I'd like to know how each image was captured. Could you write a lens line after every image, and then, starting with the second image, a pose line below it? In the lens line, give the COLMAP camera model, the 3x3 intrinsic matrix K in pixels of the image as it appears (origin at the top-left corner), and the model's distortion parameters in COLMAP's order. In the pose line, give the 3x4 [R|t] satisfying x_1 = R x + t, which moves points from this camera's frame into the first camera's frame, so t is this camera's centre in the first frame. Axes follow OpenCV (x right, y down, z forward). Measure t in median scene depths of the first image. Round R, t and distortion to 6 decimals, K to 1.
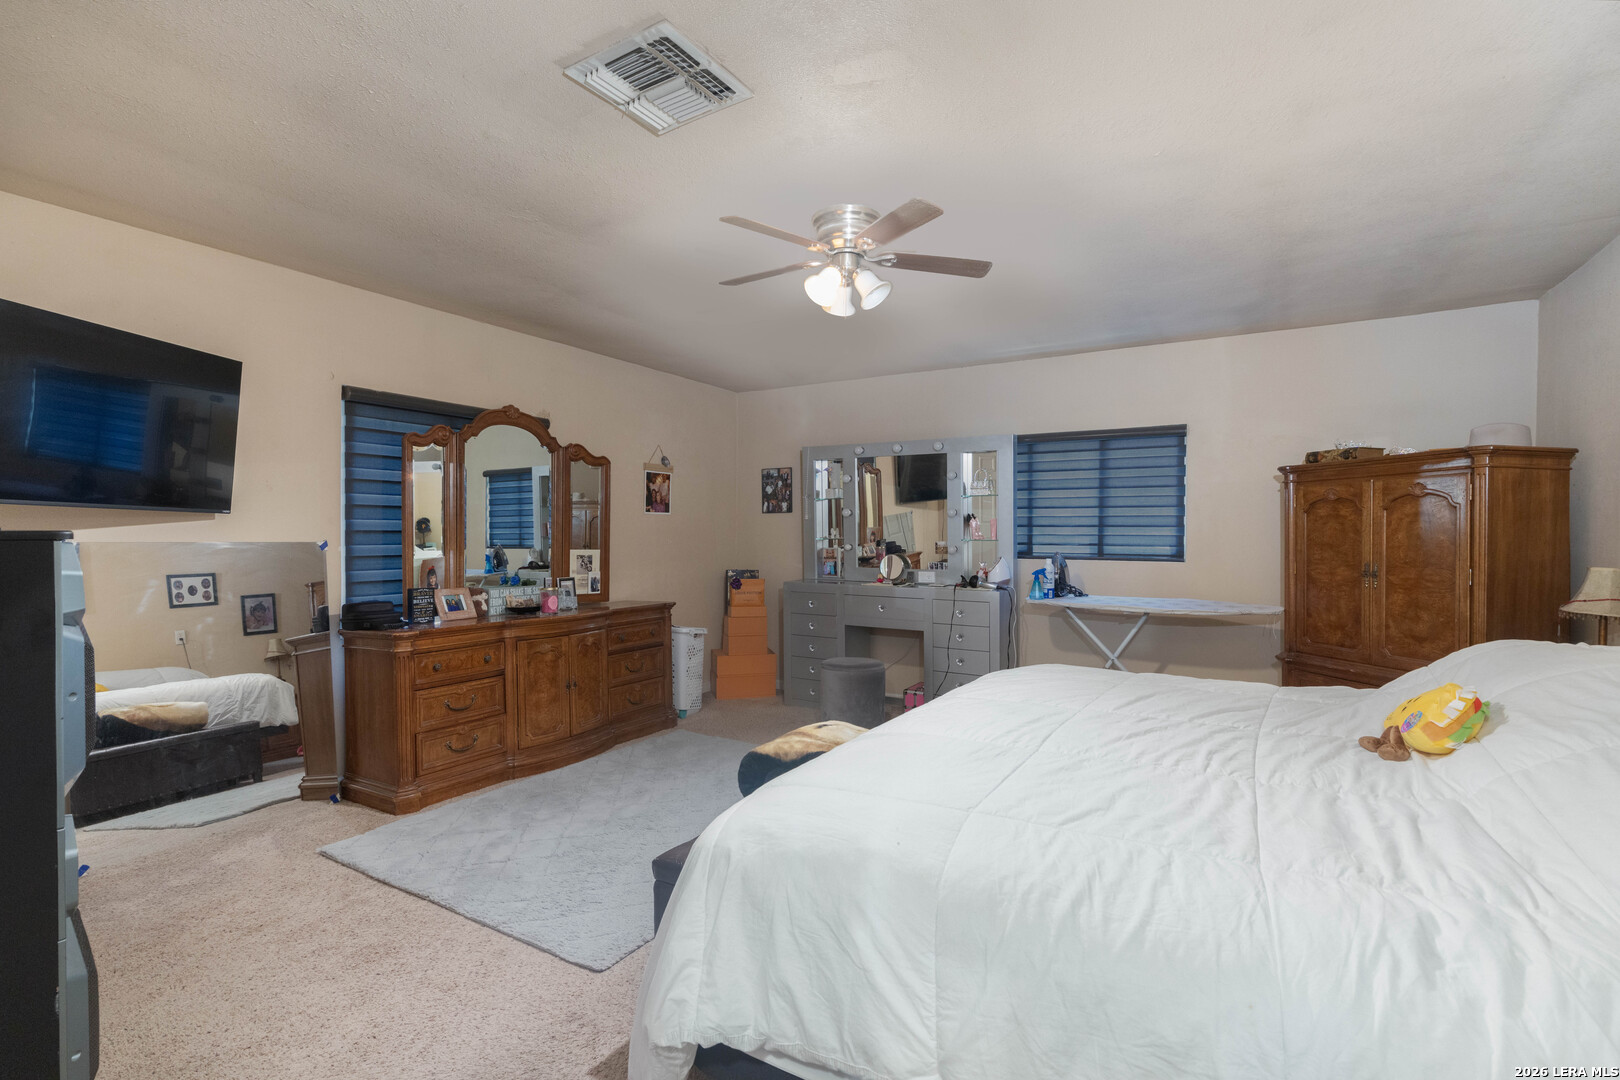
lens RADIAL K [[737.3, 0, 814.9], [0, 737.3, 538.4], [0, 0, 1]] dist [-0.004822, 0.001251]
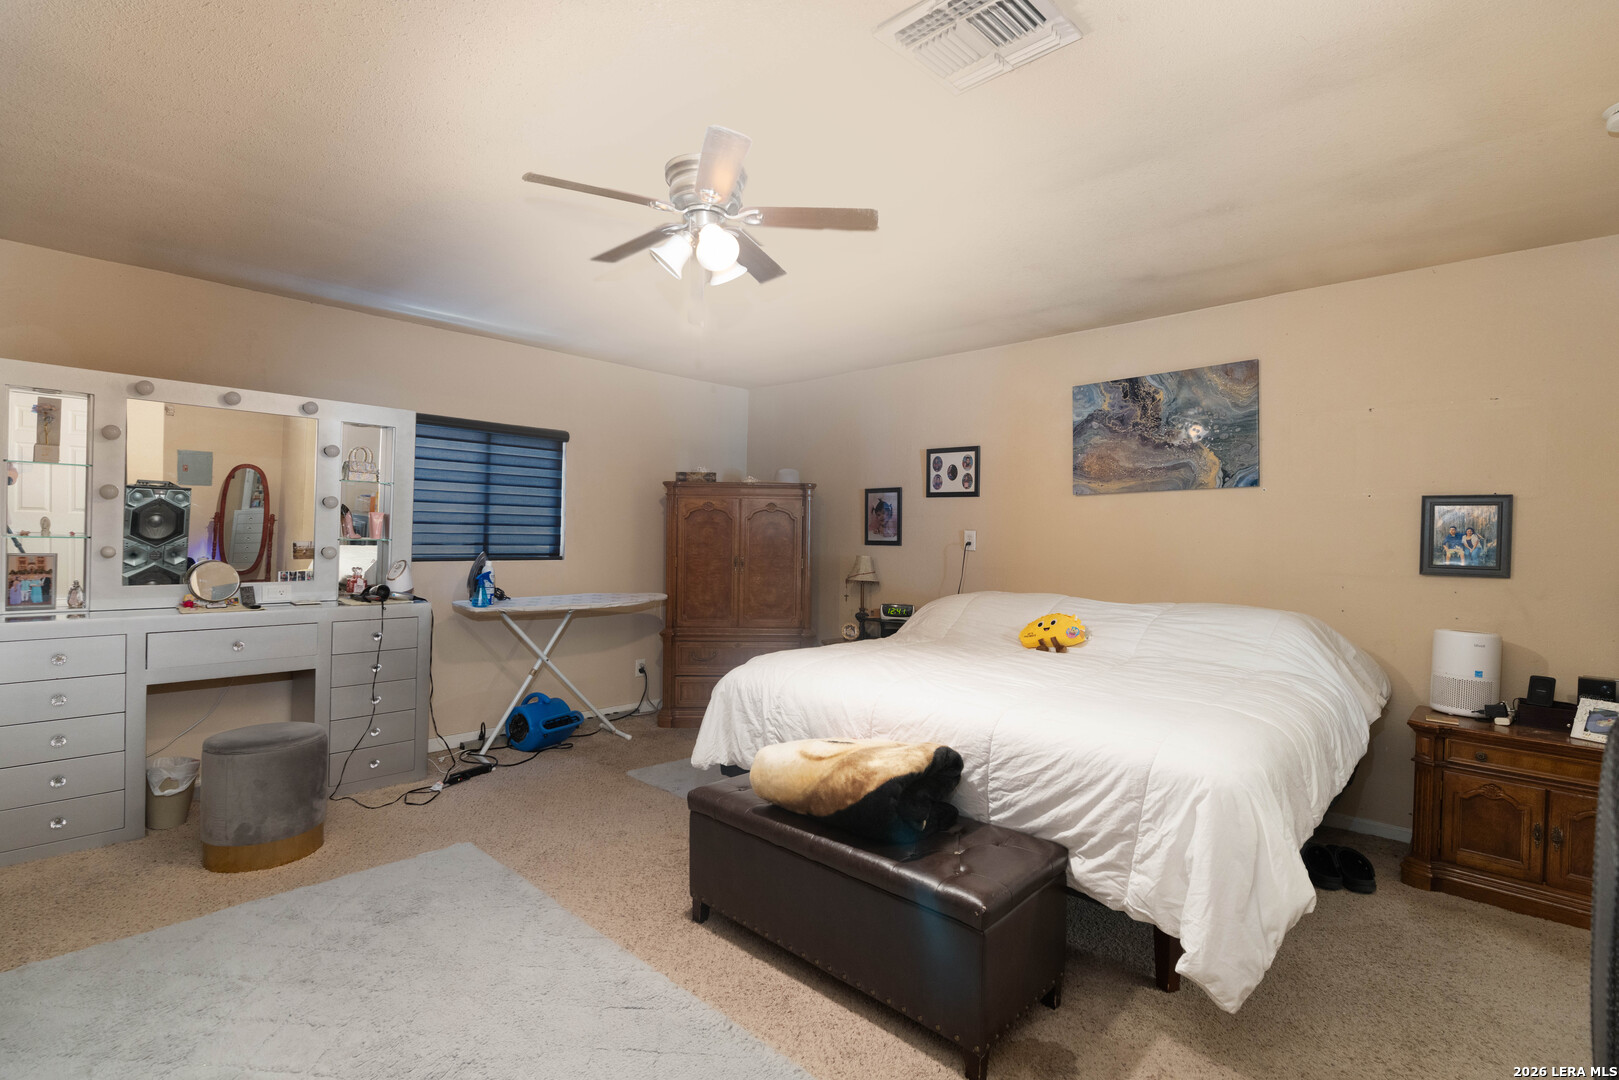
lens RADIAL K [[736.9, 0, 805.0], [0, 736.9, 543.1], [0, 0, 1]] dist [-0.004822, 0.001251]
pose [[0.234167, -0.008712, 0.972157, -0.452830], [-0.008211, 0.999906, 0.010939, -0.006566], [-0.972162, -0.010544, 0.234074, 0.402770]]
